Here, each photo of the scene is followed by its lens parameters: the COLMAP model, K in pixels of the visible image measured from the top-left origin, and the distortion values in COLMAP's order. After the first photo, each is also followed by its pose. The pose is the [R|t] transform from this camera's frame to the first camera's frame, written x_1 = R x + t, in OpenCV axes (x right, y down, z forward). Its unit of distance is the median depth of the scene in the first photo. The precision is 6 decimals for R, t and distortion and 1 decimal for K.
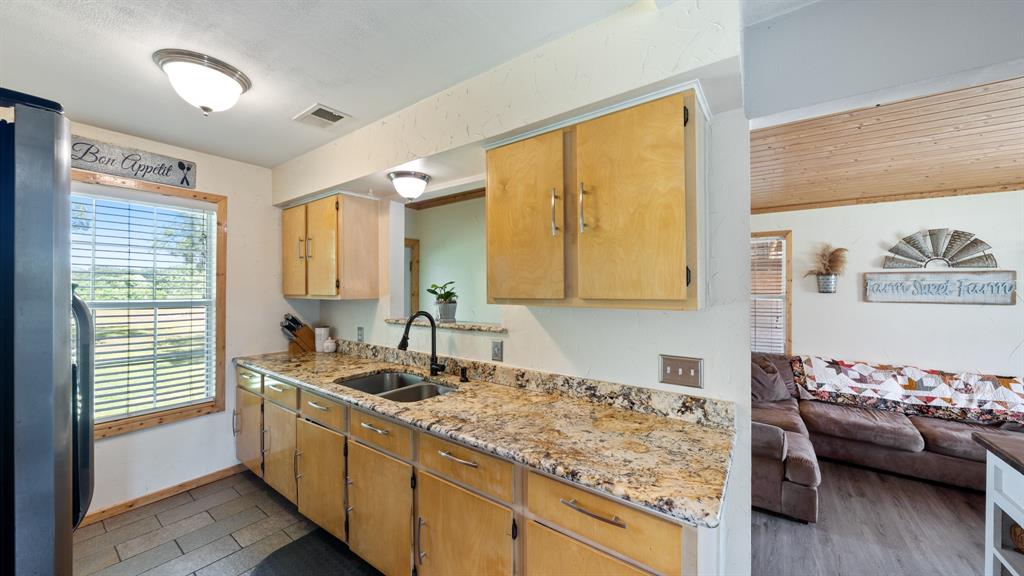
lens RADIAL K [[357.0, 0, 515.7], [0, 357.0, 285.4], [0, 0, 1]] dist [-0.009501, 0.000097]
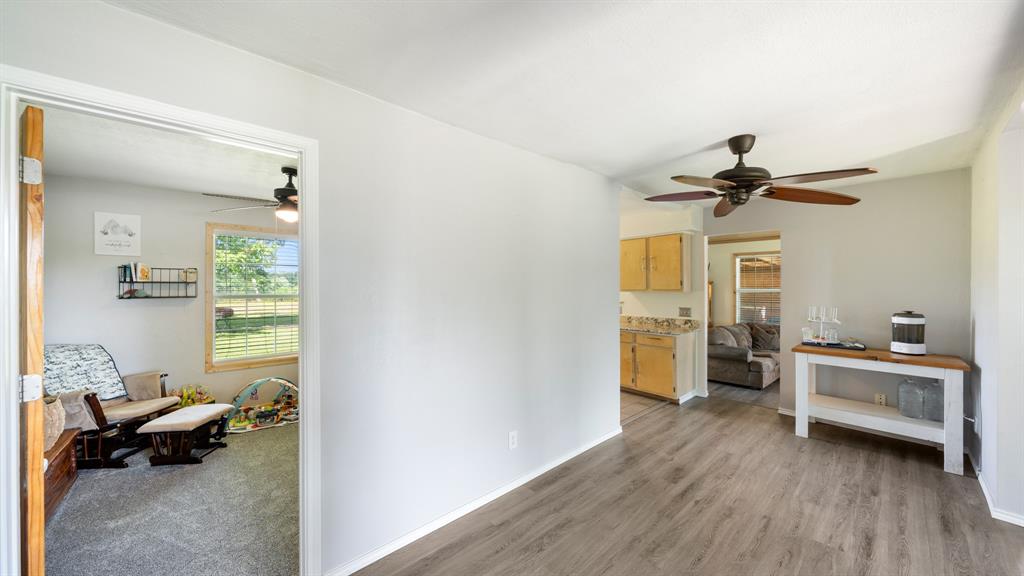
lens RADIAL K [[357.0, 0, 510.6], [0, 357.0, 285.4], [0, 0, 1]] dist [-0.009501, 0.000097]
pose [[0.975738, -0.004958, -0.218887, -0.349535], [0.006214, 0.999968, 0.005052, -0.025287], [0.218855, -0.006290, 0.975737, -2.382792]]
